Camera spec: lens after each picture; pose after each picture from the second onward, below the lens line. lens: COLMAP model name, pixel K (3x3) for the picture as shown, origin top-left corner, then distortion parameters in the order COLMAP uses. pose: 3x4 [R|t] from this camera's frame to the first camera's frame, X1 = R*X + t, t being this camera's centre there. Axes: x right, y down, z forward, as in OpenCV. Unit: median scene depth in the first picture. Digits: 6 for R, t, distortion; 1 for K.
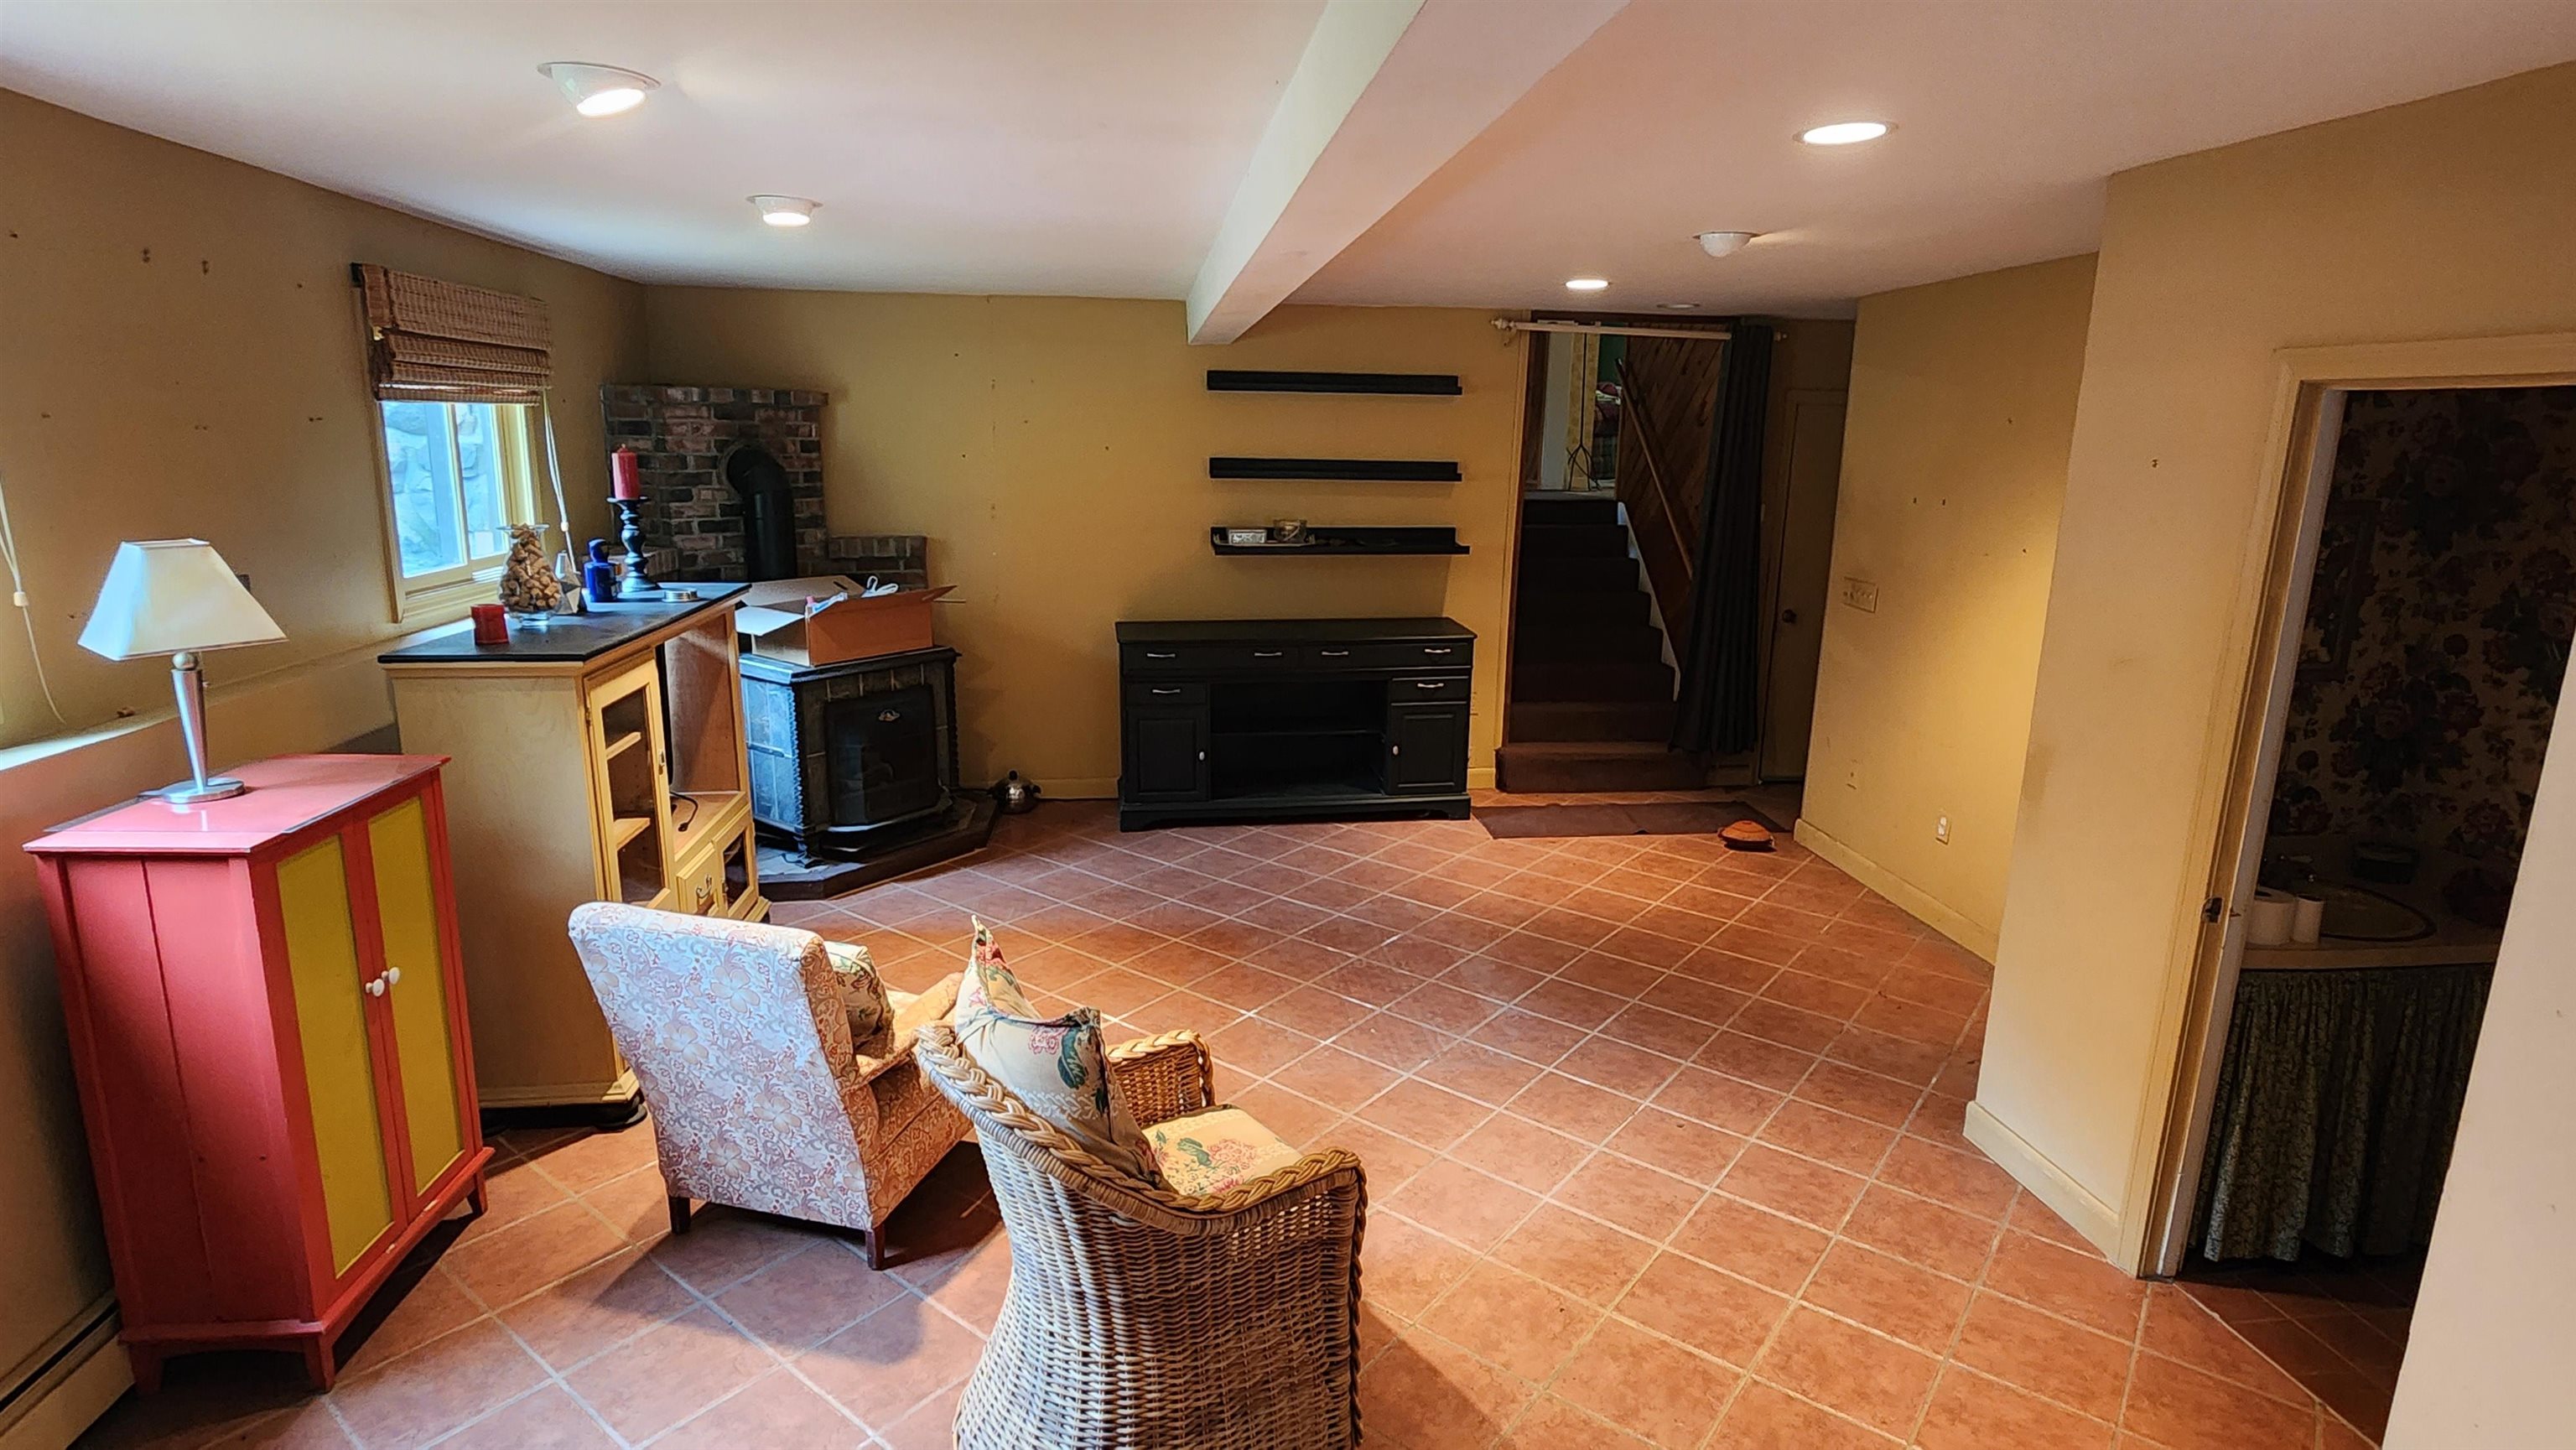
lens RADIAL K [[1396.7, 0, 1289.0], [0, 1396.7, 723.9], [0, 0, 1]] dist [-0.000918, -0.000399]
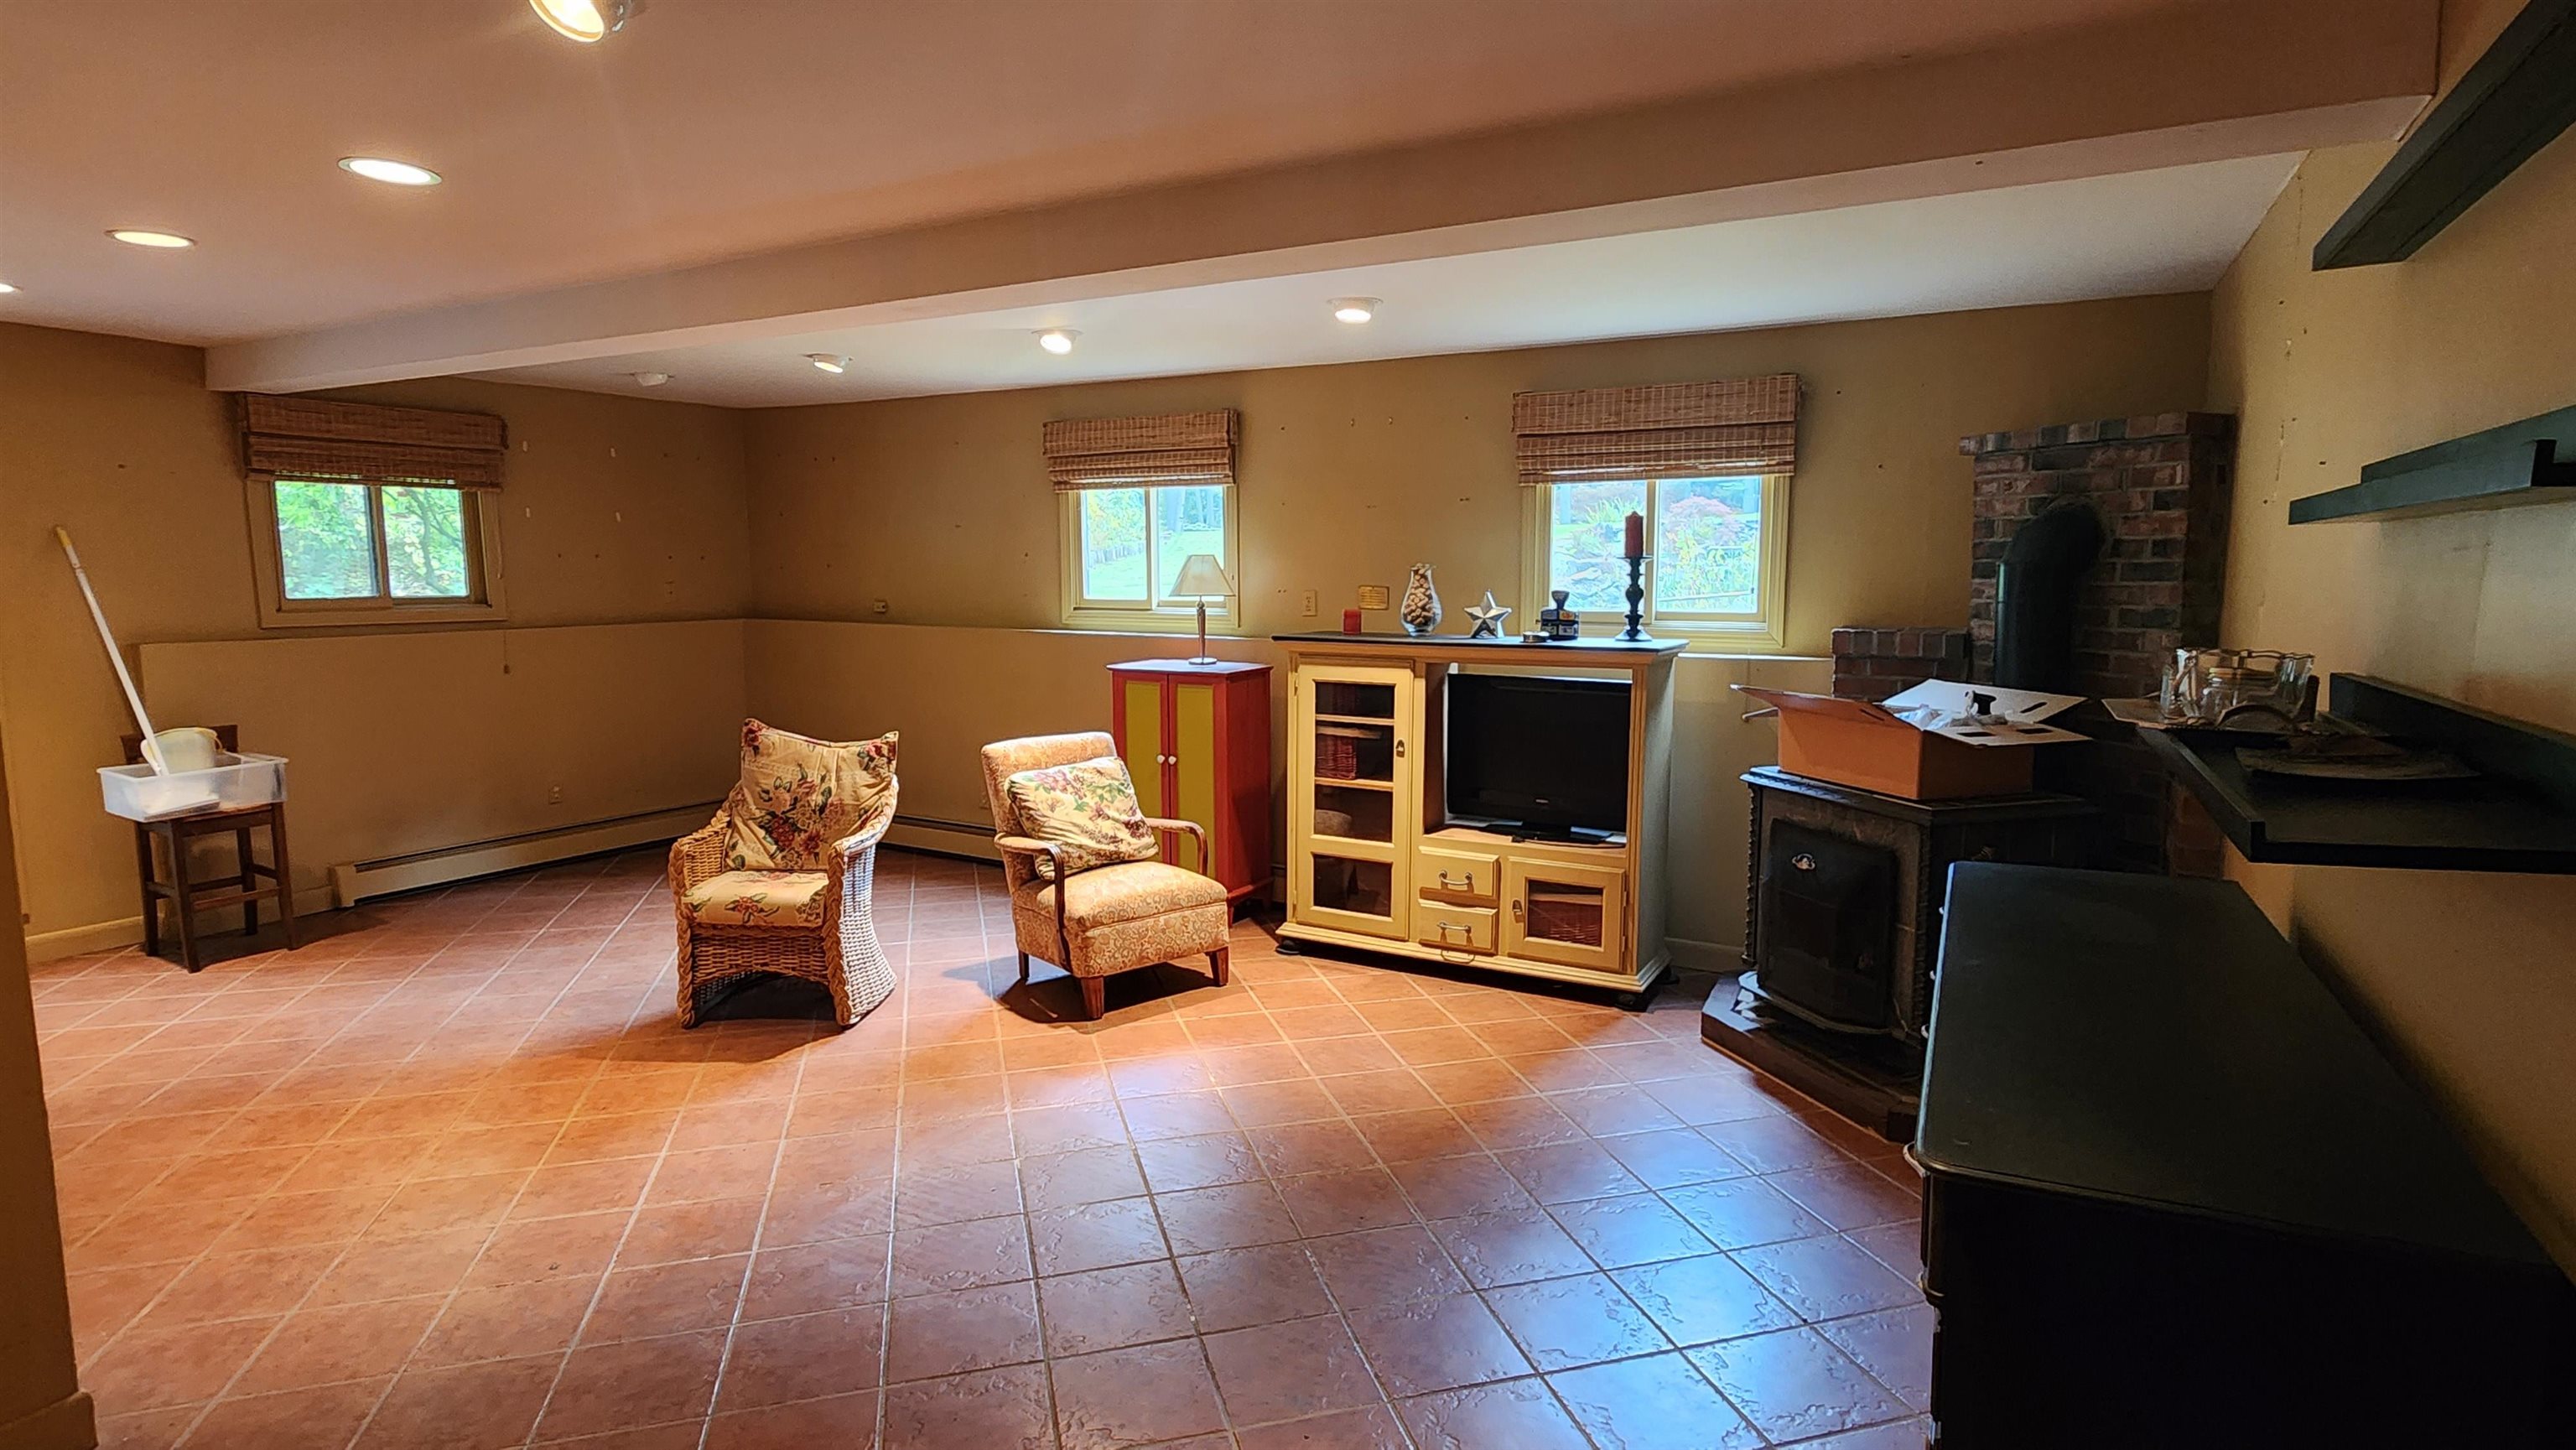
lens RADIAL K [[1396.7, 0, 1289.0], [0, 1396.7, 723.9], [0, 0, 1]] dist [-0.000918, -0.000399]
pose [[-0.640220, 0.064921, -0.765444, 0.426220], [-0.175067, 0.957872, 0.227668, -0.191756], [0.747978, 0.279761, -0.601883, 1.206869]]
